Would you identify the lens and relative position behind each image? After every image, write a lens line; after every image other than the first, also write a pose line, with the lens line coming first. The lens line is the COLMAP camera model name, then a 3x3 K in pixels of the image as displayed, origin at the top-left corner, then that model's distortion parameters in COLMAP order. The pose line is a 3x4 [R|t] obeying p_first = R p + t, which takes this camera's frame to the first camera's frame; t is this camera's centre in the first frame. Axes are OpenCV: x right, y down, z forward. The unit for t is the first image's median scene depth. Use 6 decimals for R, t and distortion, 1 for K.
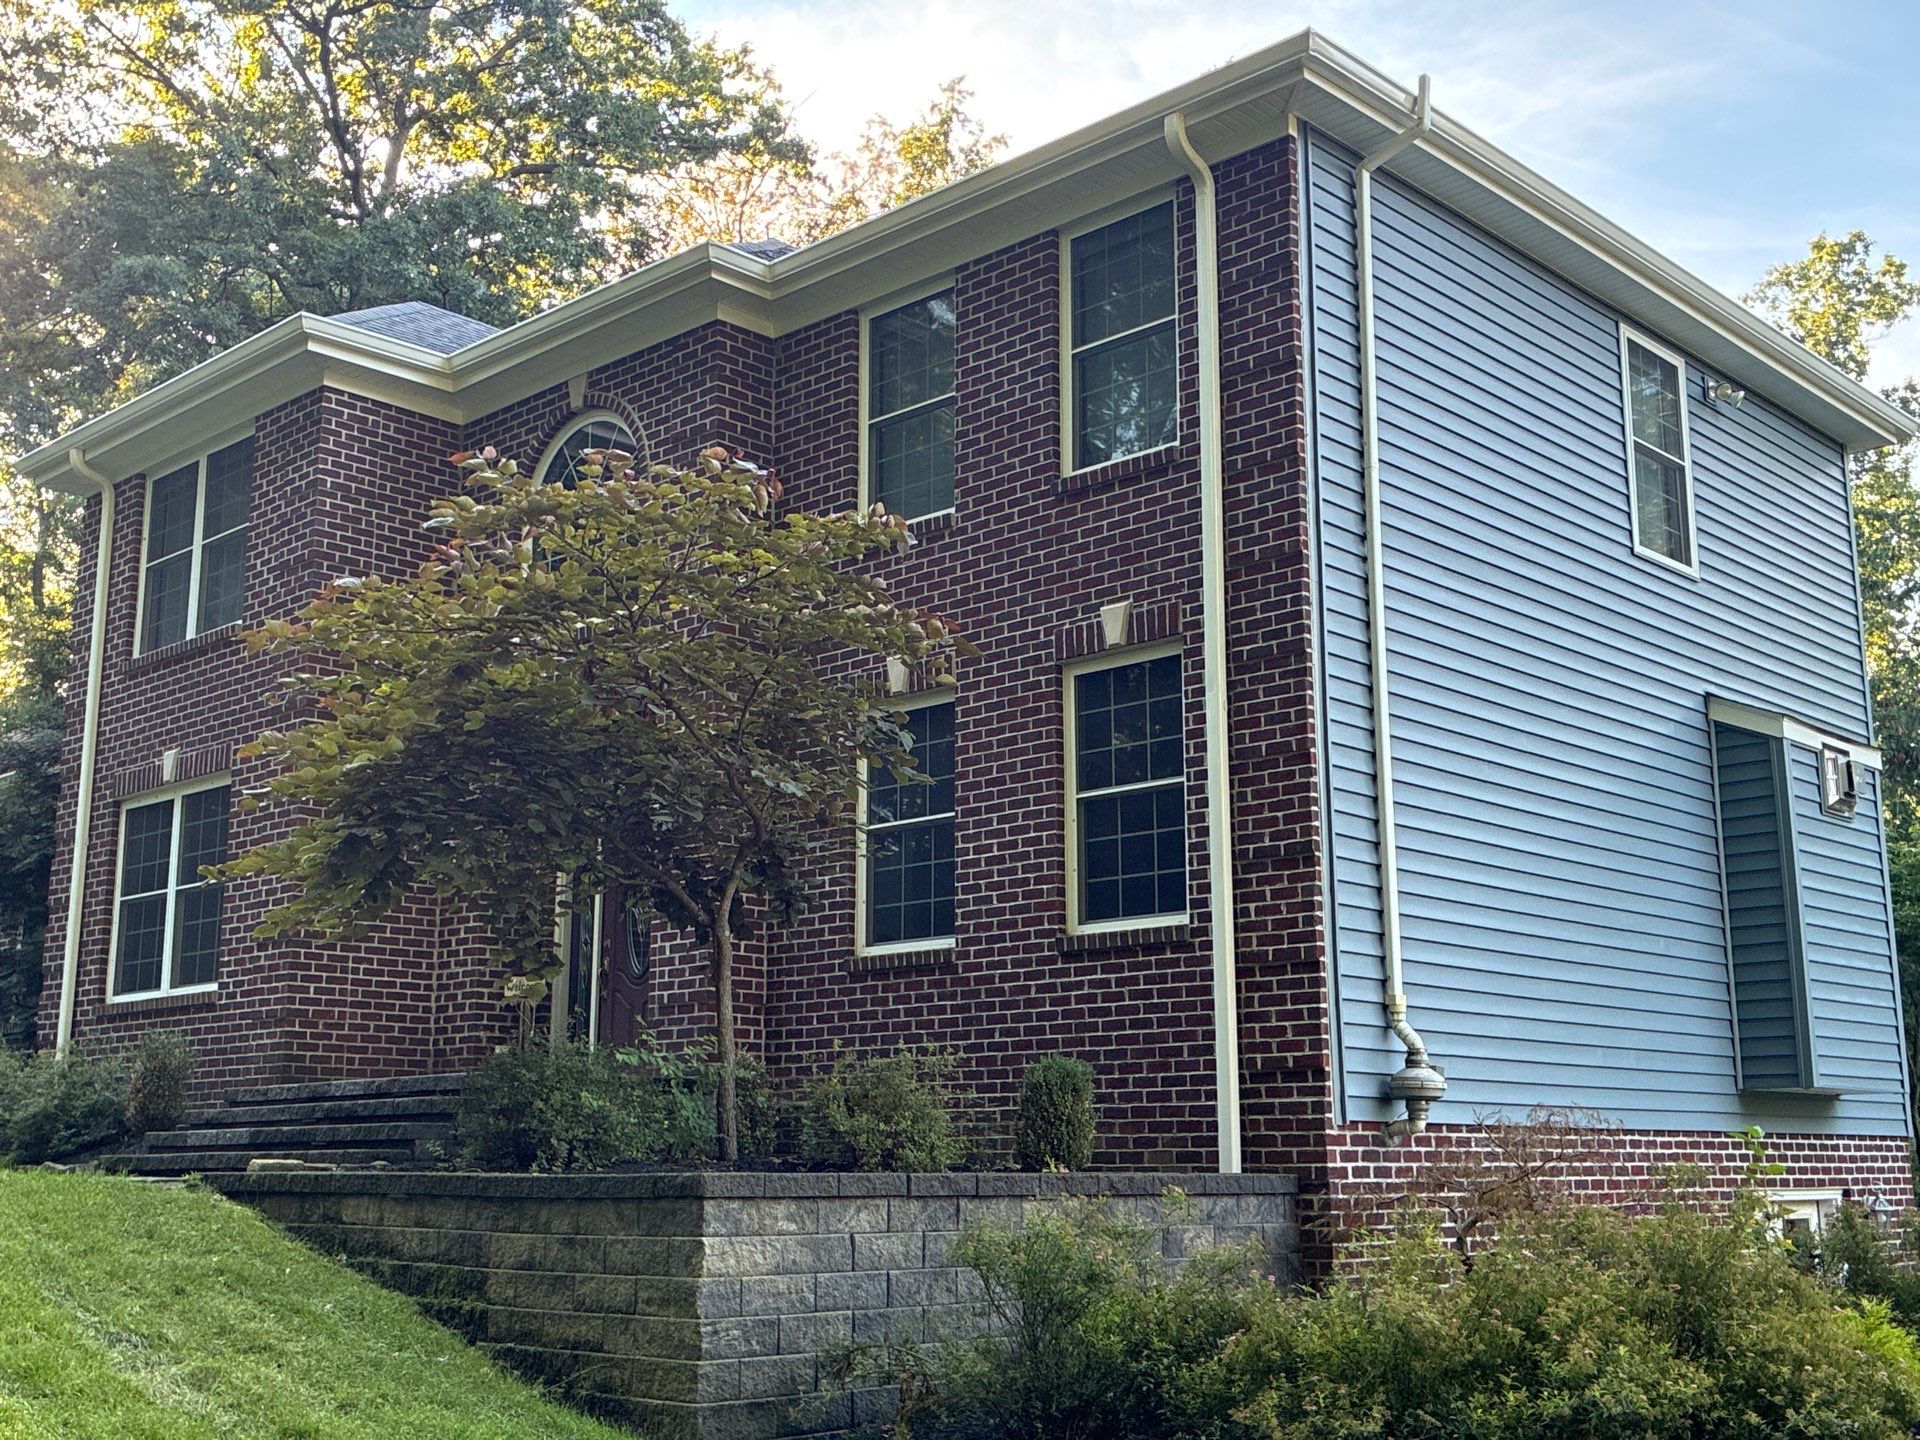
lens RADIAL K [[2145.0, 0, 960.6], [0, 2145.0, 721.8], [0, 0, 1]] dist [0.087403, -0.247763]
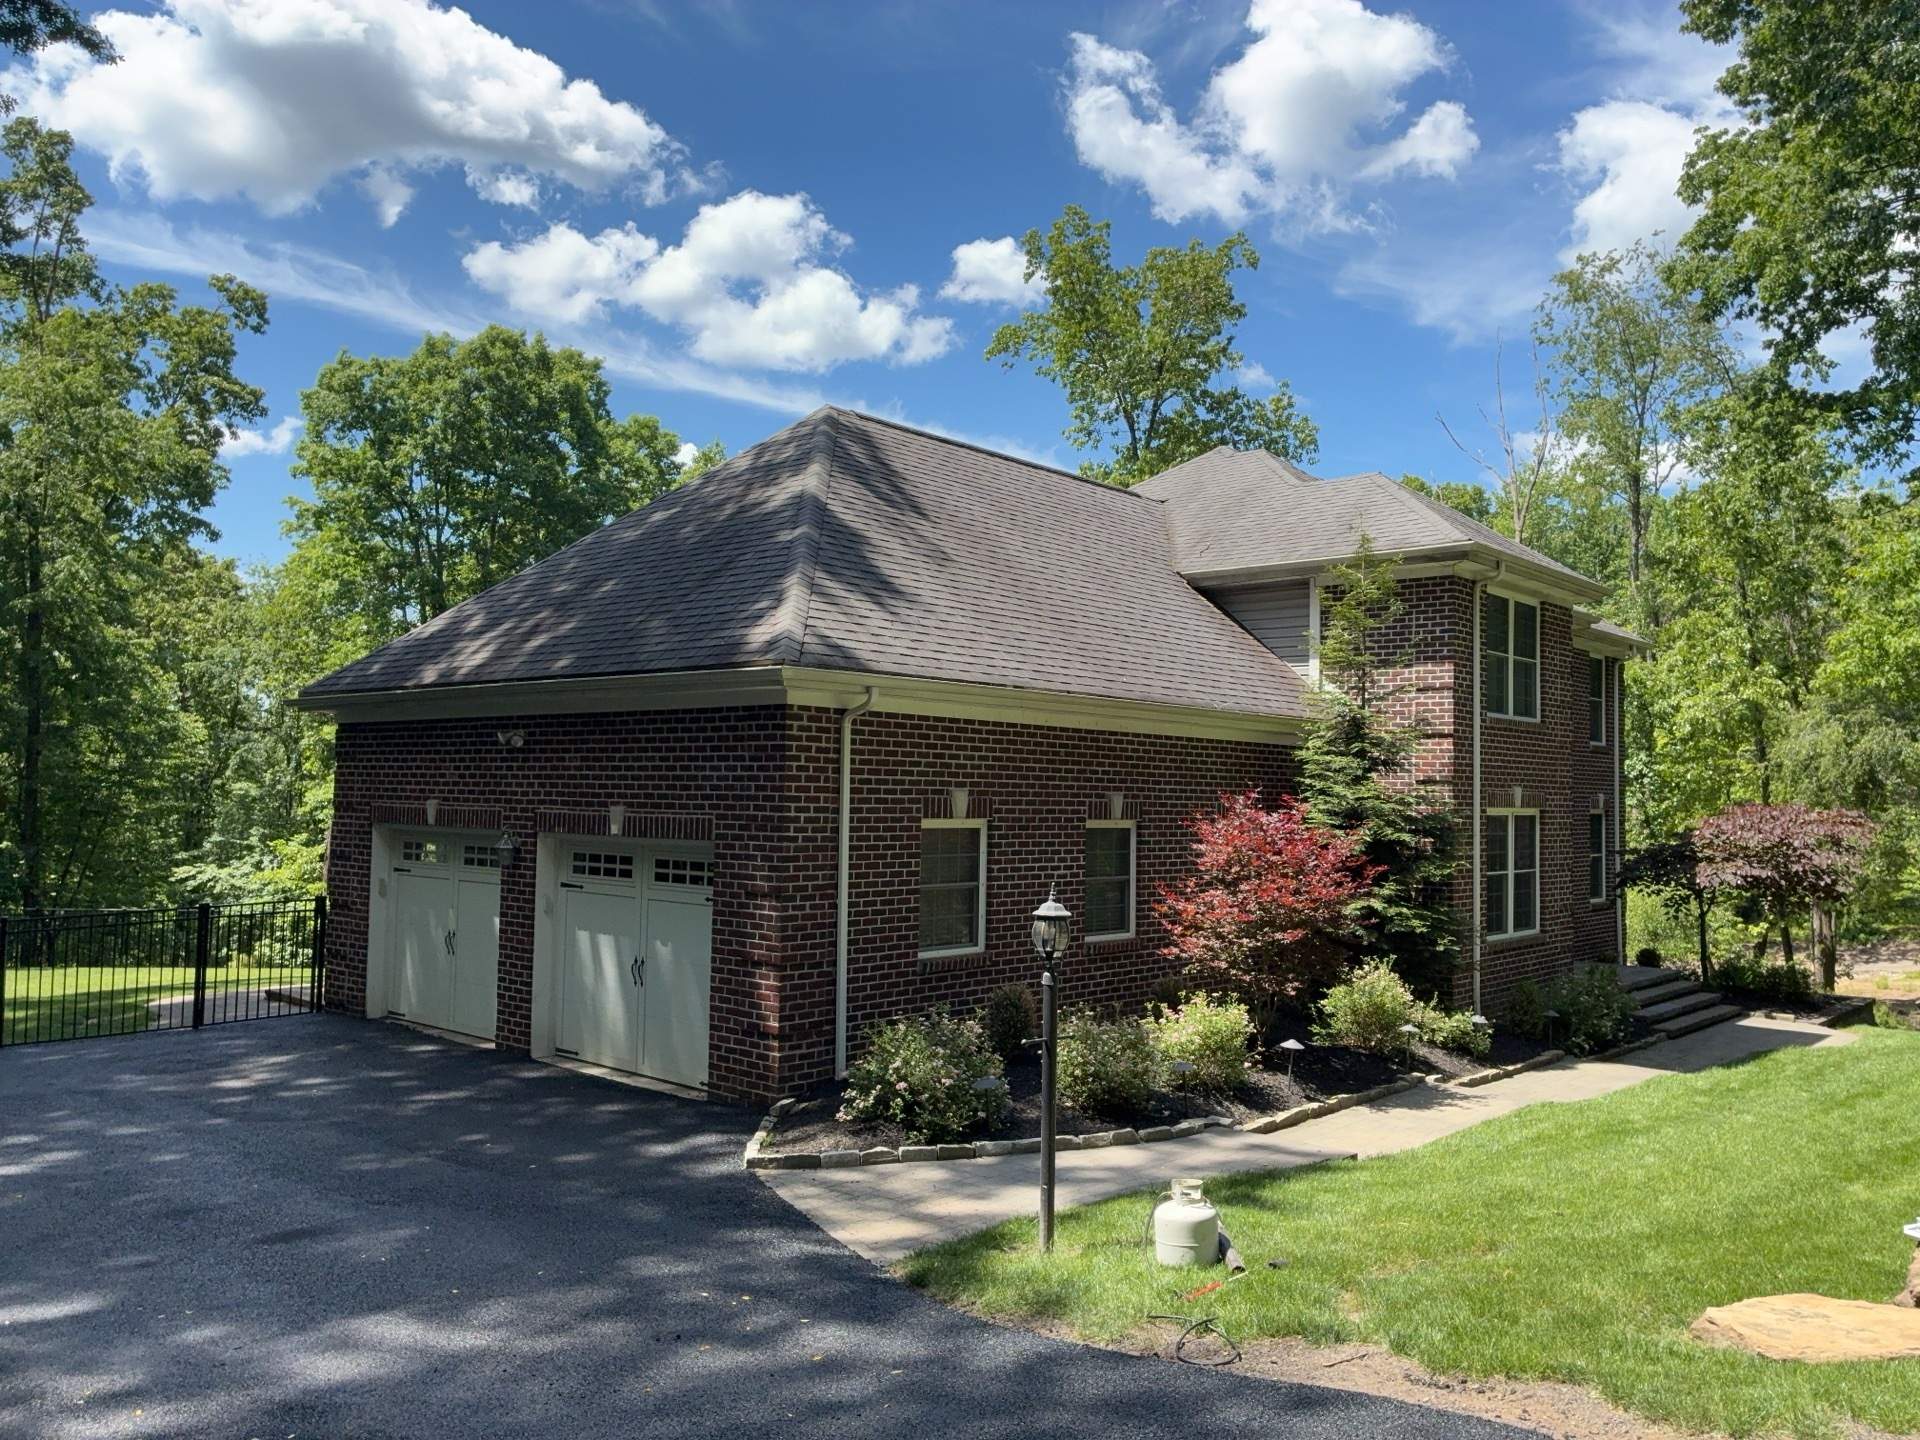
lens RADIAL K [[1442.1, 0, 970.9], [0, 1442.1, 722.6], [0, 0, 1]] dist [0.077449, -0.164713]
pose [[-0.036432, 0.053153, 0.997922, -1.734981], [-0.221588, 0.973297, -0.059931, 0.147573], [-0.974460, -0.223310, -0.023681, 1.722818]]
